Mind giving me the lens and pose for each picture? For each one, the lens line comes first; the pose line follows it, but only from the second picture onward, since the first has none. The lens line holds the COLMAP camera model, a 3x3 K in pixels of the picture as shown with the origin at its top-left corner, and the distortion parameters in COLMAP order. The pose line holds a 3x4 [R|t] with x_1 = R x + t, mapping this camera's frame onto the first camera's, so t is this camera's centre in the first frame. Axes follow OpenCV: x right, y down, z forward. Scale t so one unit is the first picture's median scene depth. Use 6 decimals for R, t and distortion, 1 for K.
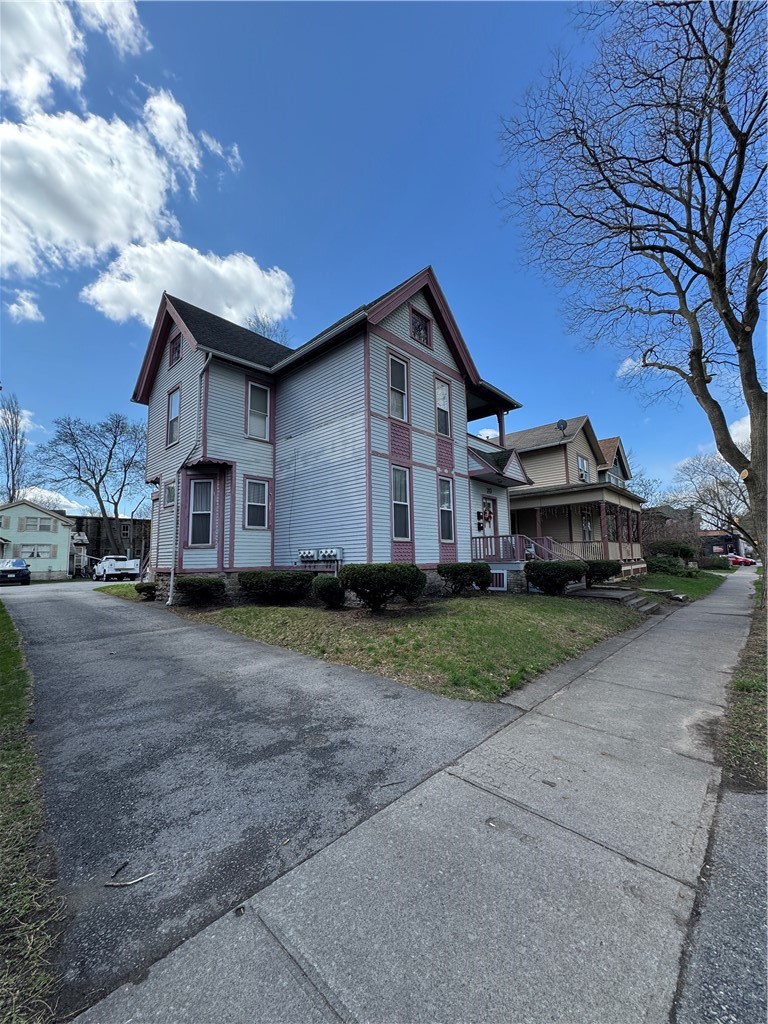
lens RADIAL K [[405.5, 0, 384.9], [0, 405.5, 514.1], [0, 0, 1]] dist [-0.000314, -0.000316]
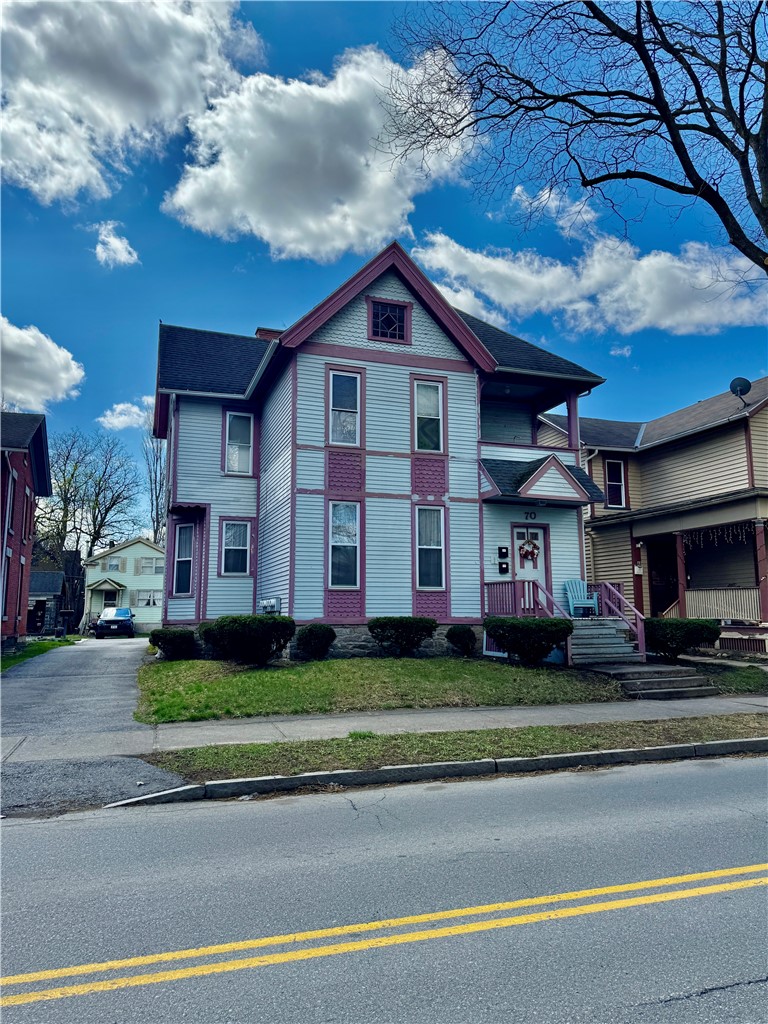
lens RADIAL K [[710.6, 0, 384.4], [0, 710.6, 509.2], [0, 0, 1]] dist [0.094754, 0.000830]
pose [[0.882887, -0.054064, -0.466463, 0.704133], [0.039280, 0.998372, -0.041368, -0.031716], [0.467940, 0.018201, 0.883573, -0.239069]]
